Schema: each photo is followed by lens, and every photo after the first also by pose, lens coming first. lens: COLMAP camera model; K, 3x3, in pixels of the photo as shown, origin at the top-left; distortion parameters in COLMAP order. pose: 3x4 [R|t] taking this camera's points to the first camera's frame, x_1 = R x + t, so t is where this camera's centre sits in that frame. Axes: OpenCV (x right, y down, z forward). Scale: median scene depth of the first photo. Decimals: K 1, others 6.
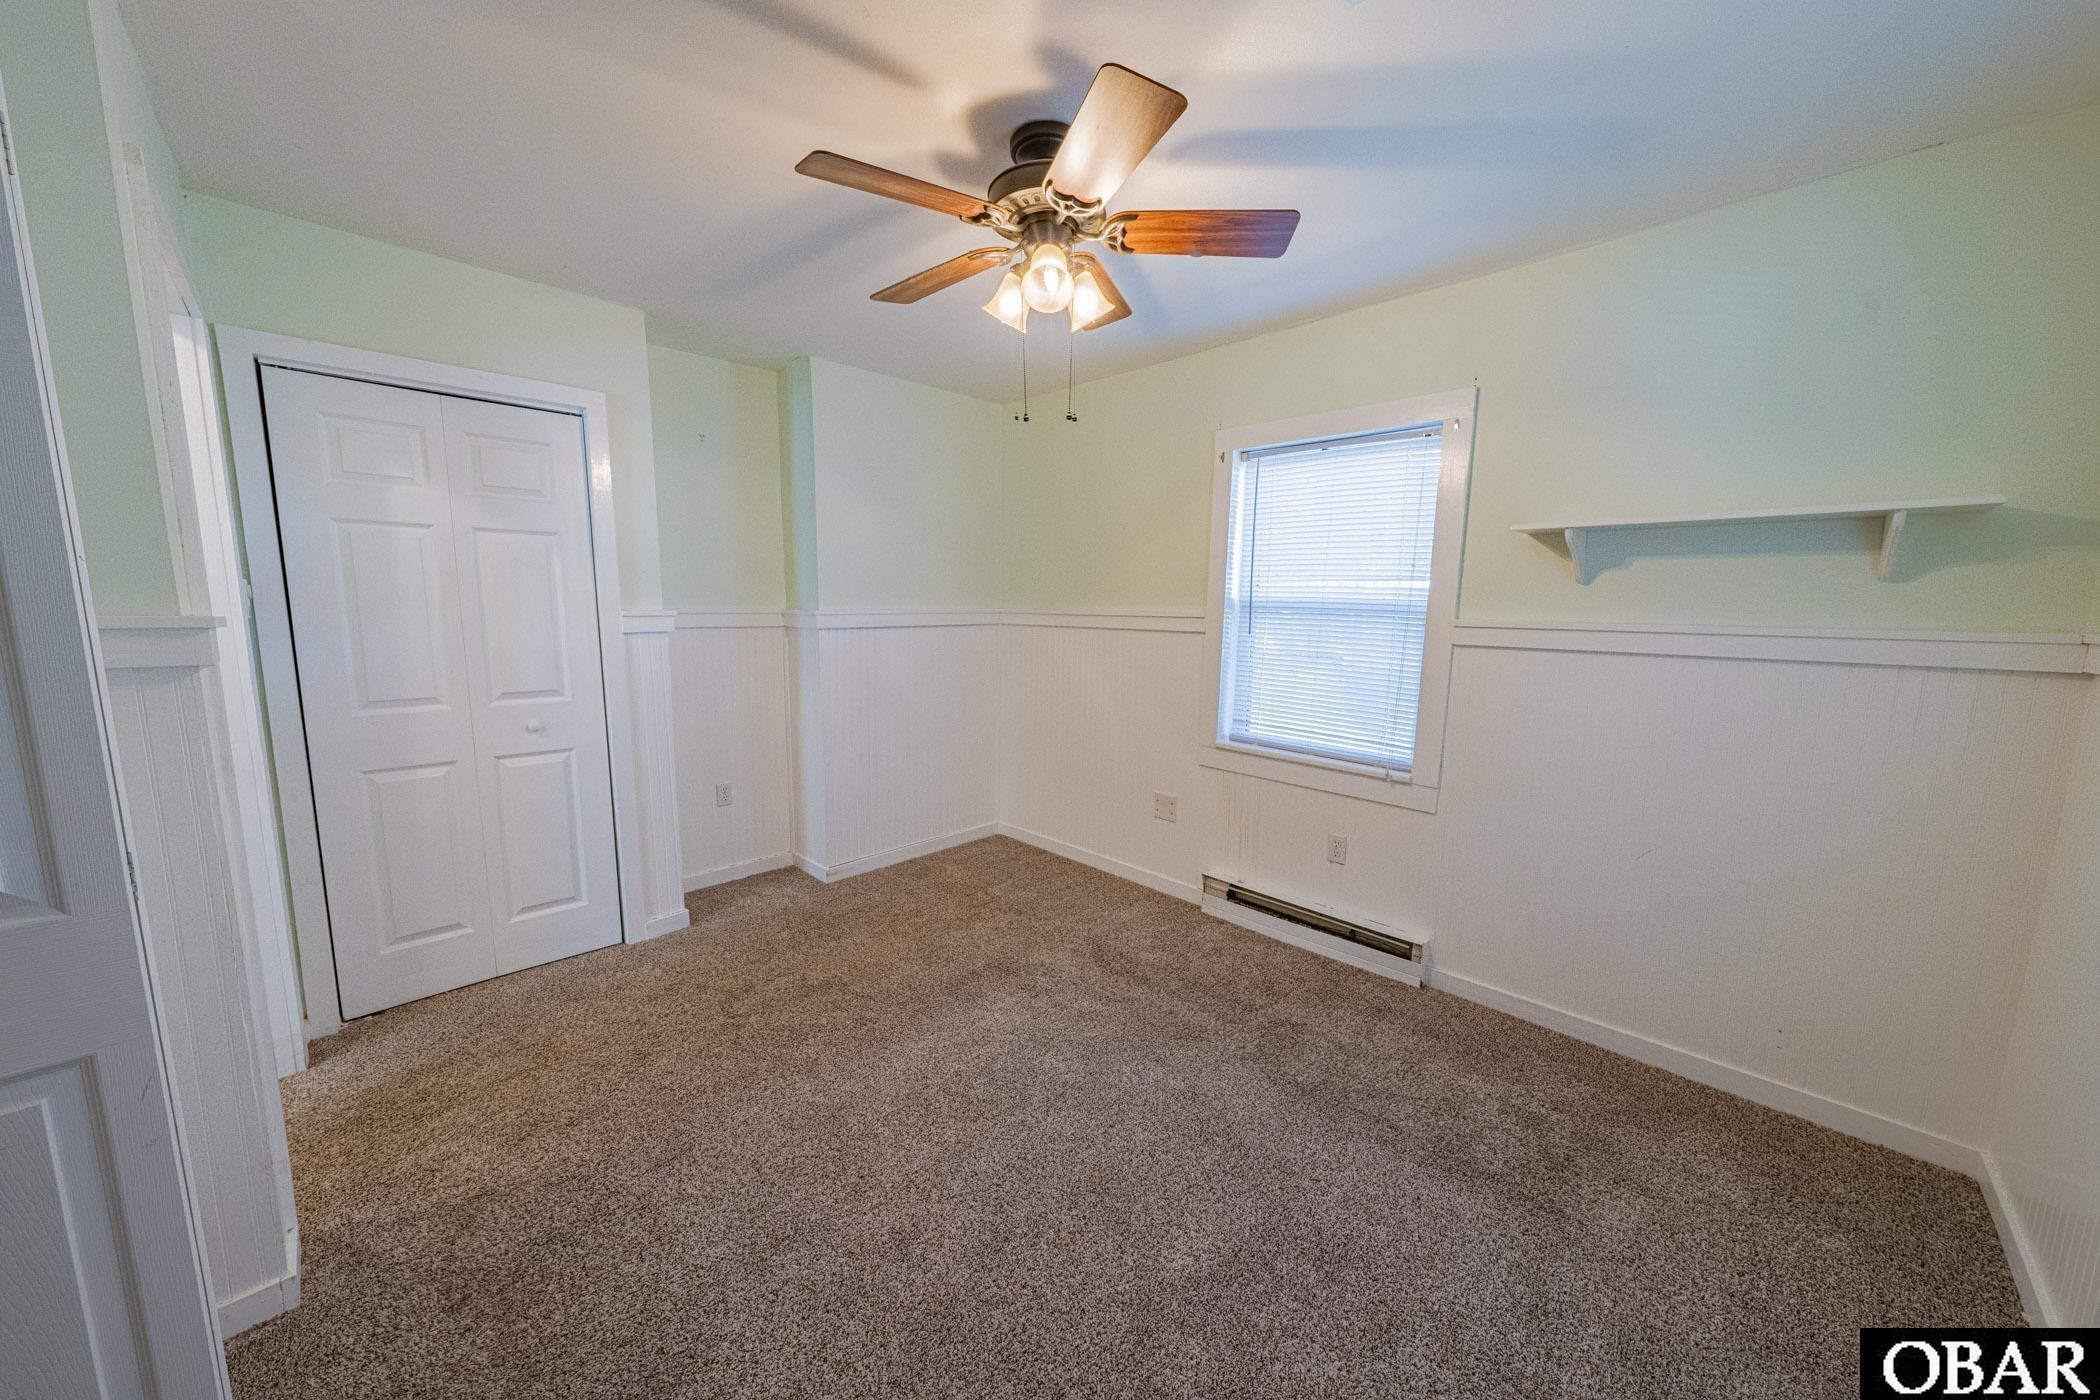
lens RADIAL K [[733.3, 0, 1065.6], [0, 733.3, 702.9], [0, 0, 1]] dist [-0.000803, -0.000111]
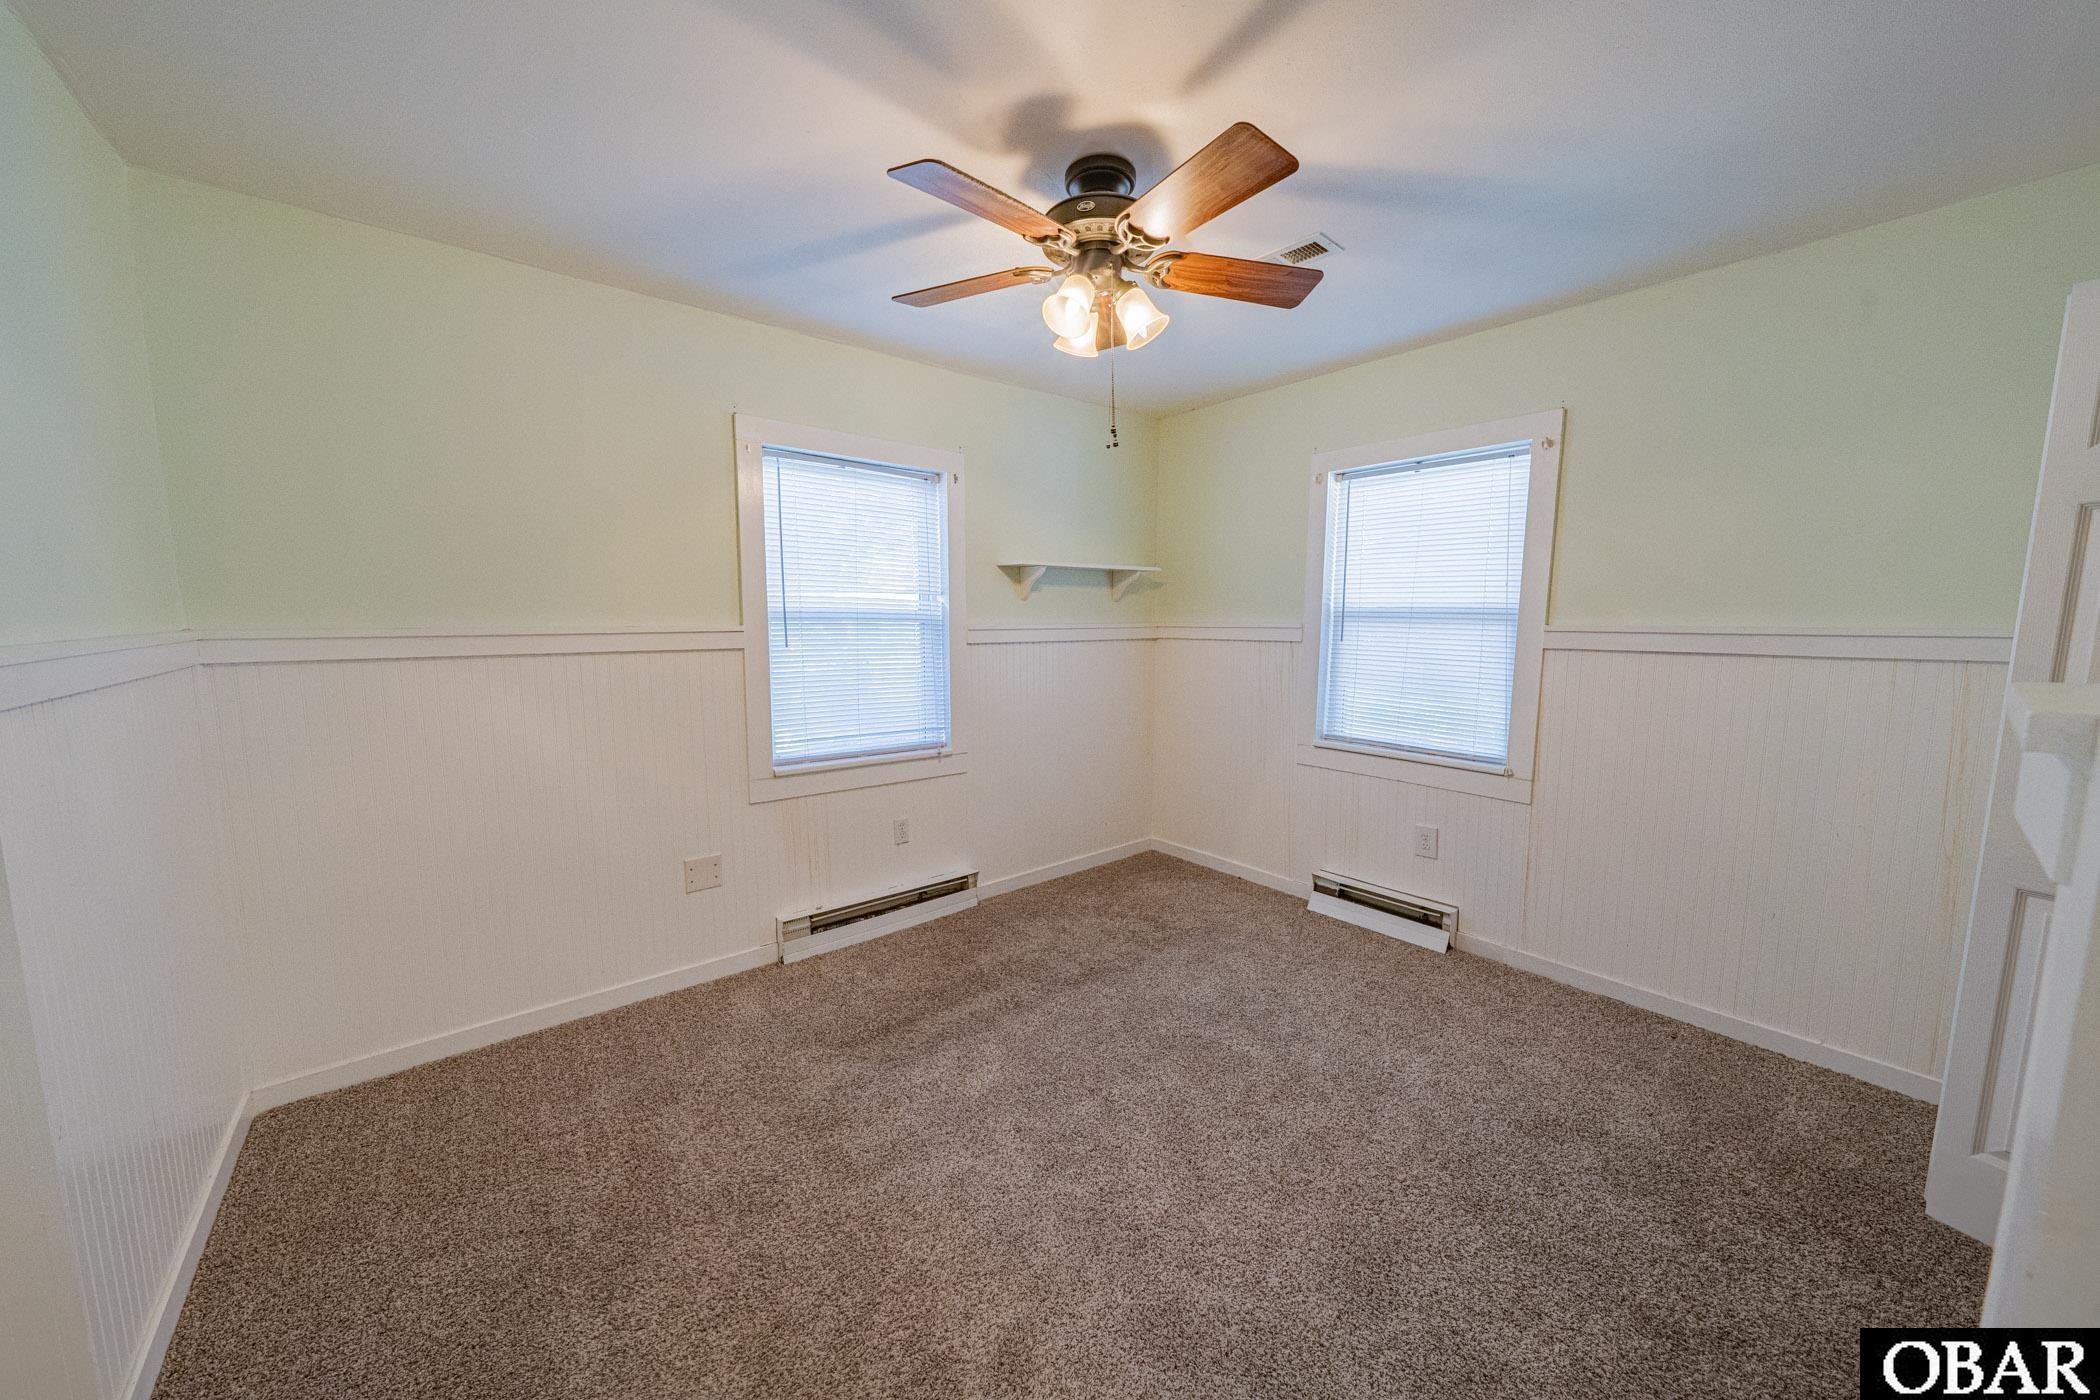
lens RADIAL K [[723.2, 0, 1044.3], [0, 723.2, 701.7], [0, 0, 1]] dist [-0.000924, -0.000062]
pose [[0.105136, -0.129253, 0.986022, -0.717631], [0.135875, 0.984086, 0.114511, -0.099485], [-0.985132, 0.121936, 0.121025, 0.663629]]
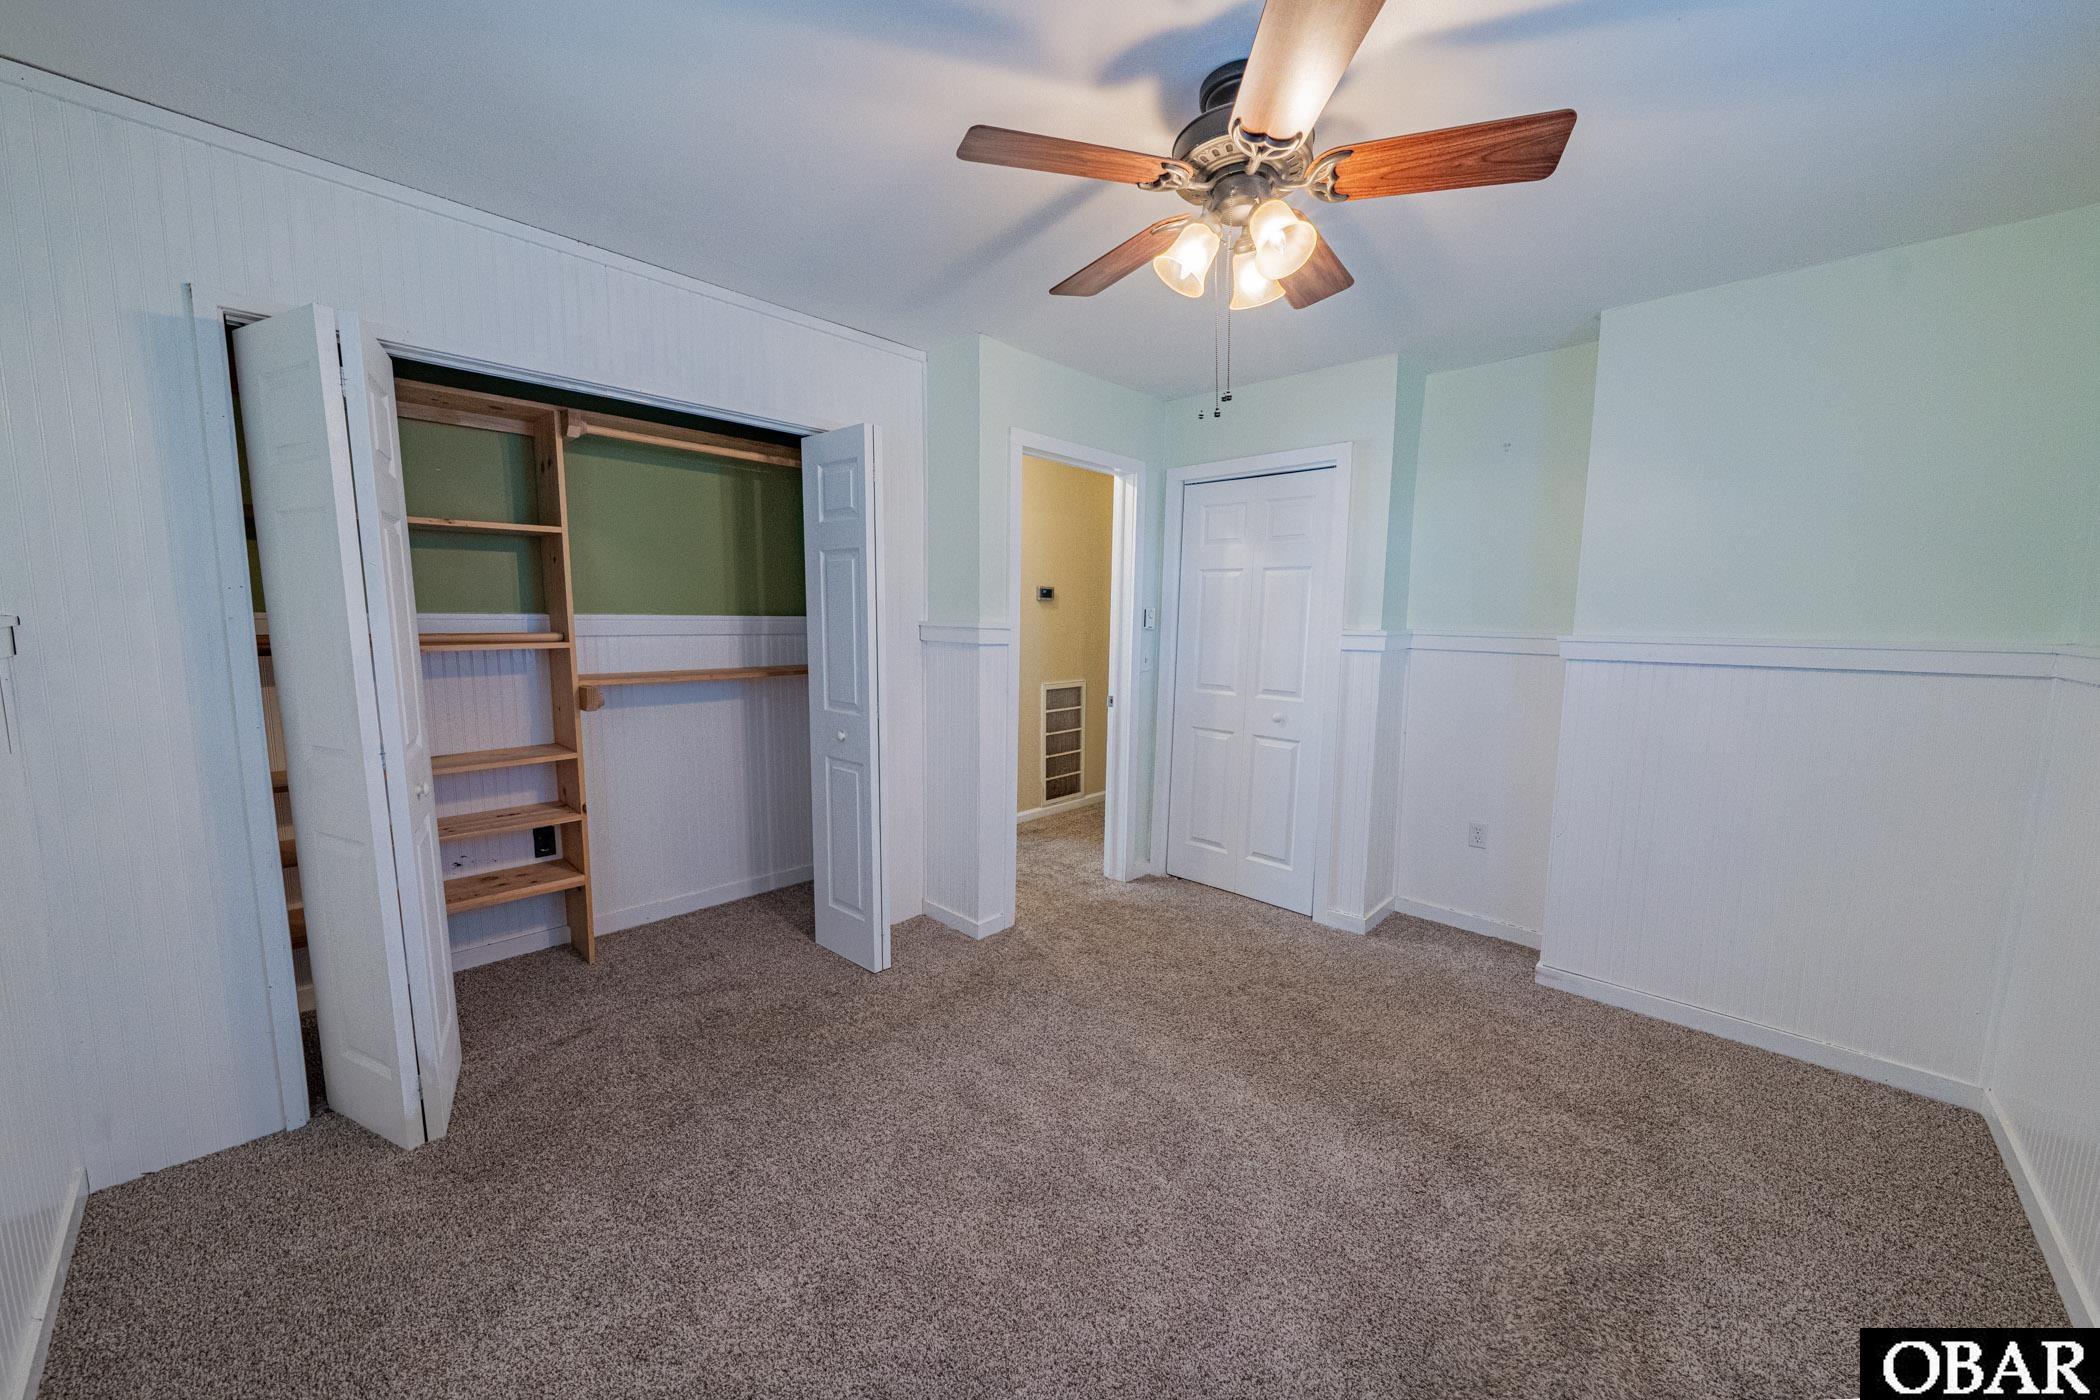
lens RADIAL K [[754.7, 0, 1045.5], [0, 754.7, 701.3], [0, 0, 1]] dist [-0.002137, -0.000127]
pose [[0.007338, 0.100374, -0.994923, 0.582441], [-0.153418, 0.983283, 0.098069, -0.063121], [0.988134, 0.151920, 0.022615, 0.551558]]
